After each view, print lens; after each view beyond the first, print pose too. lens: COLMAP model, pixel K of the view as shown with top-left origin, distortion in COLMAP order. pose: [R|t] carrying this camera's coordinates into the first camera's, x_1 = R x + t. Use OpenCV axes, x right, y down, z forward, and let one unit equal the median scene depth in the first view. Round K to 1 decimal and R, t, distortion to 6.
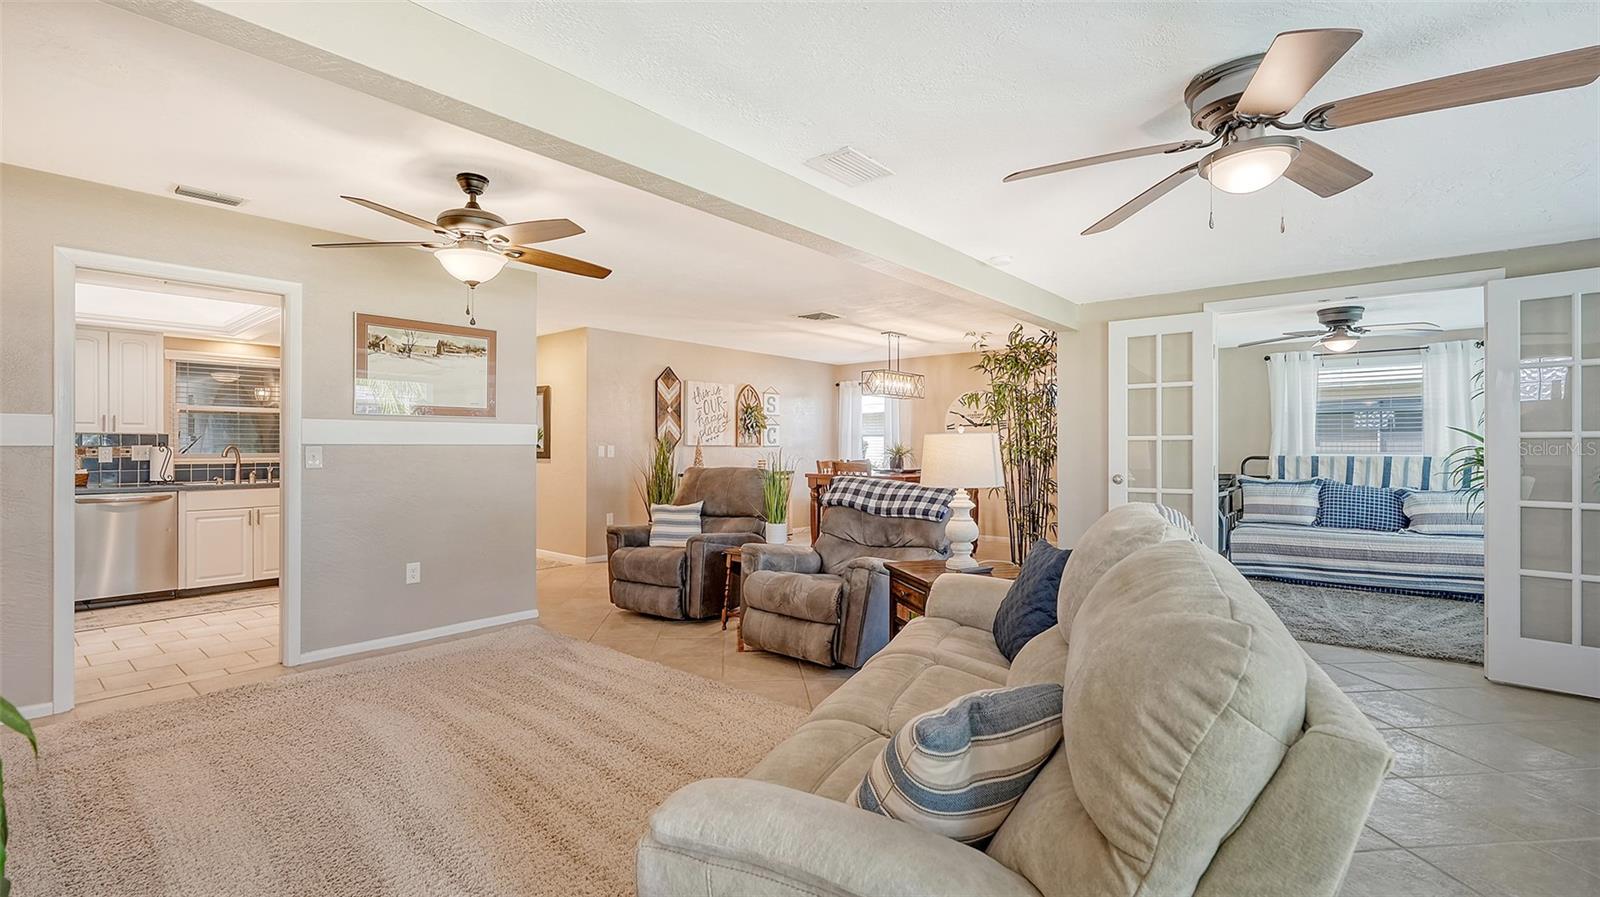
lens RADIAL K [[700.8, 0, 807.2], [0, 700.8, 448.9], [0, 0, 1]] dist [0.001060, 0.000065]
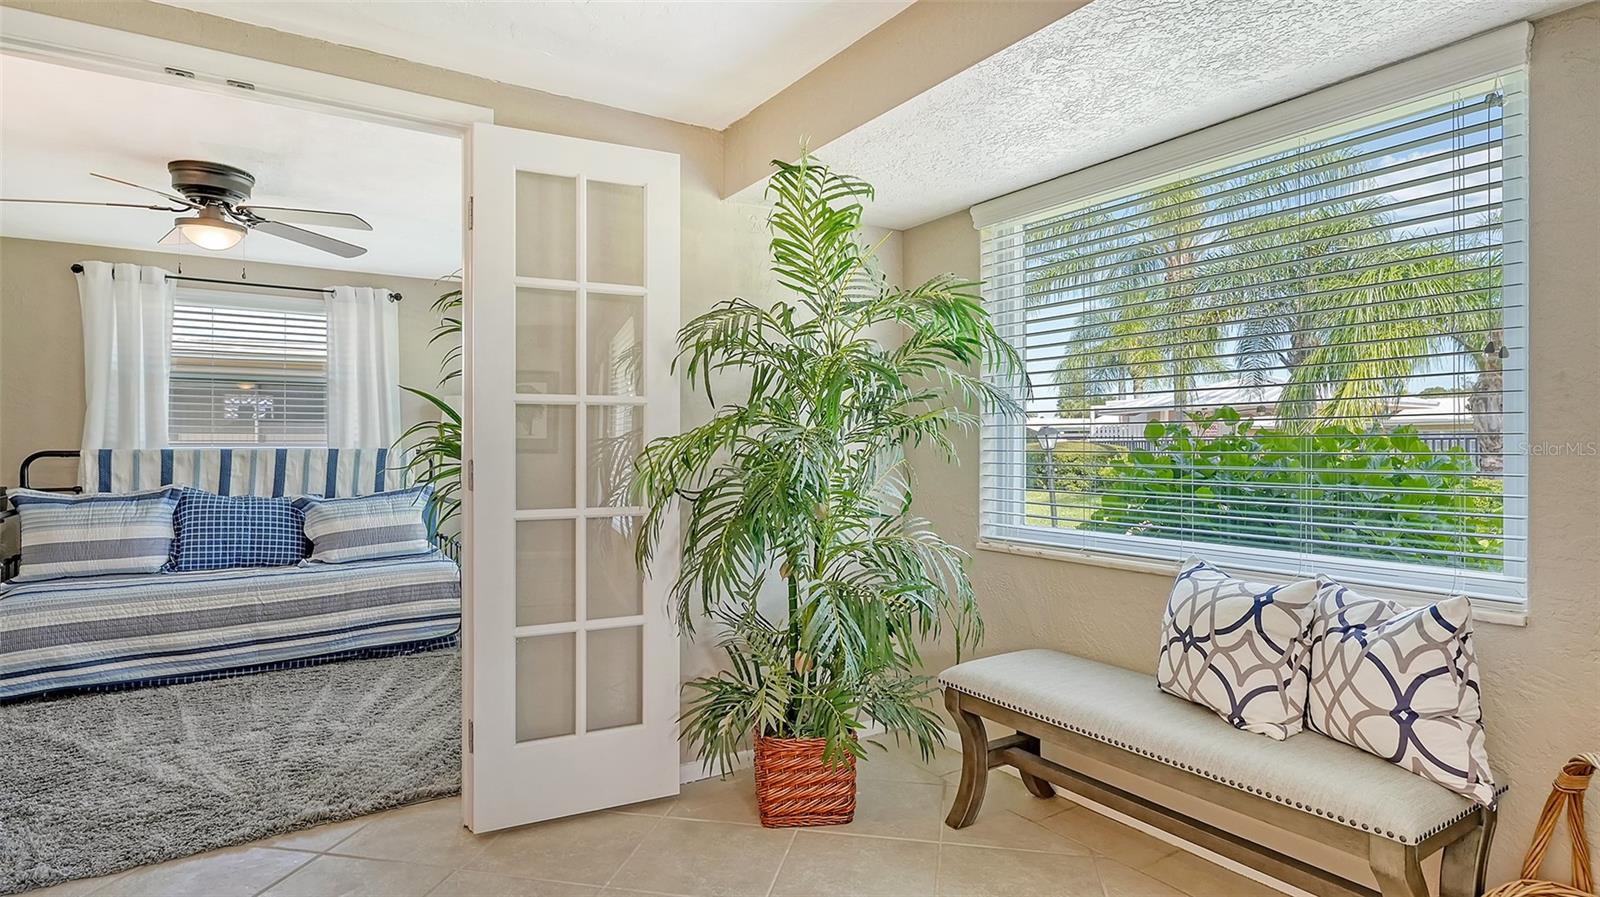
lens RADIAL K [[822.4, 0, 805.9], [0, 822.4, 439.6], [0, 0, 1]] dist [-0.005628, -0.000321]
pose [[0.284875, 0.008070, 0.958531, 0.229654], [0.006003, 0.999930, -0.010202, 0.012586], [-0.958546, 0.008660, 0.284807, 0.306974]]
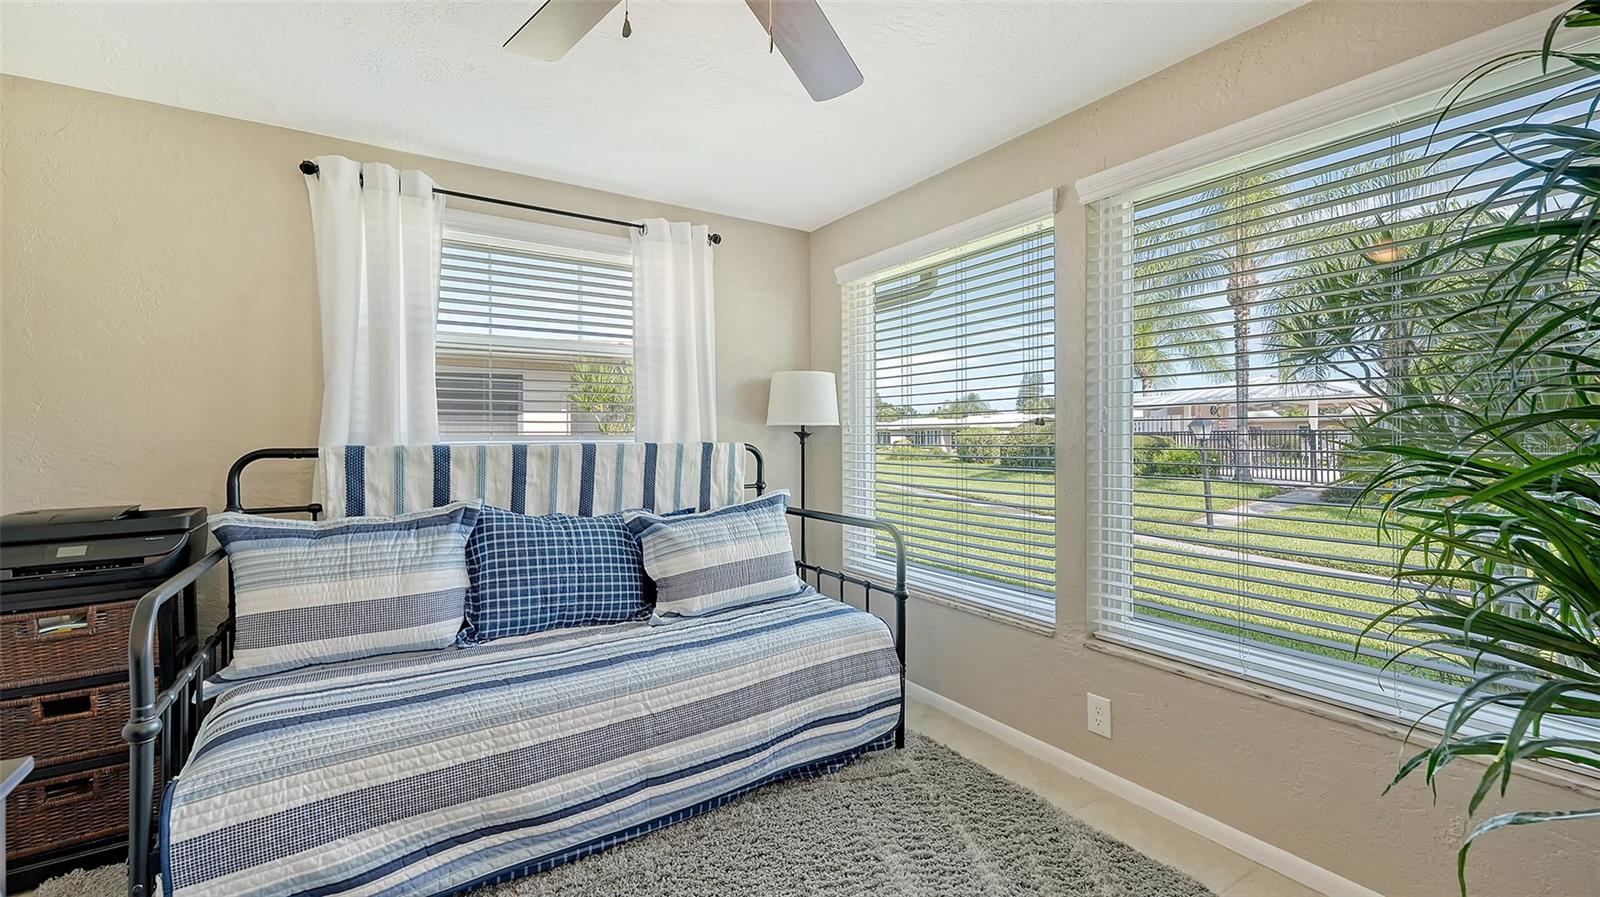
lens RADIAL K [[660.4, 0, 798.7], [0, 660.4, 433.9], [0, 0, 1]] dist [0.001228, 0.000043]
pose [[0.302471, 0.005593, 0.953142, 0.446518], [0.010871, 0.999898, -0.009317, 0.009589], [-0.953097, 0.013179, 0.302379, 0.717924]]
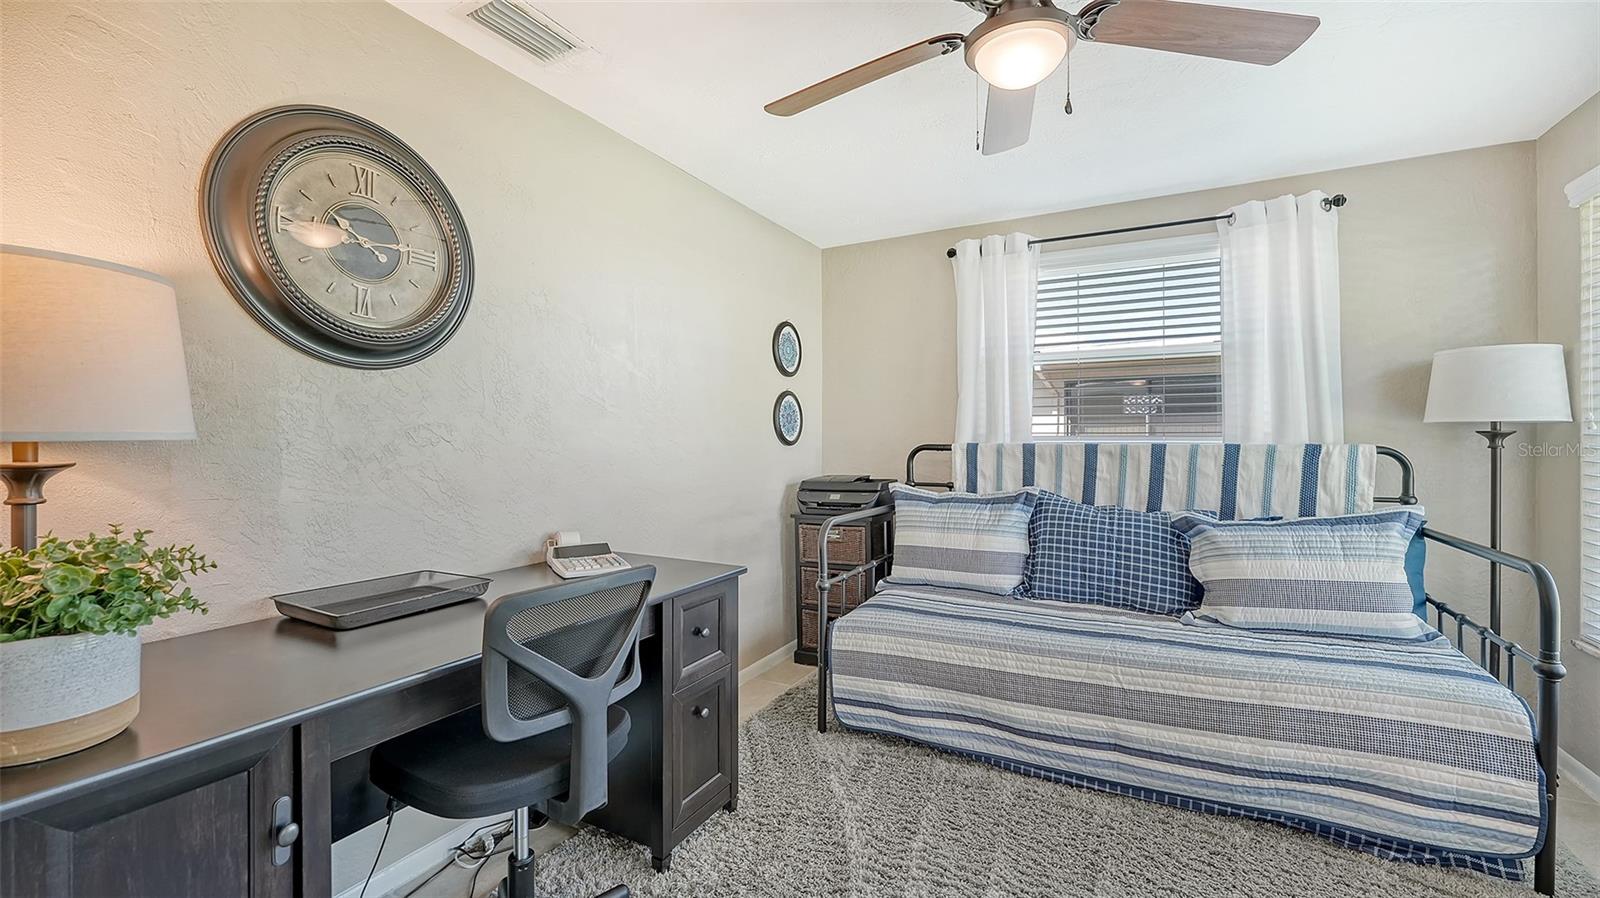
lens RADIAL K [[660.4, 0, 804.1], [0, 660.4, 438.9], [0, 0, 1]] dist [0.001228, 0.000043]
pose [[0.979925, 0.002852, 0.199345, 0.487500], [-0.001316, 0.999968, -0.007836, 0.011012], [-0.199361, 0.007417, 0.979898, 0.589944]]
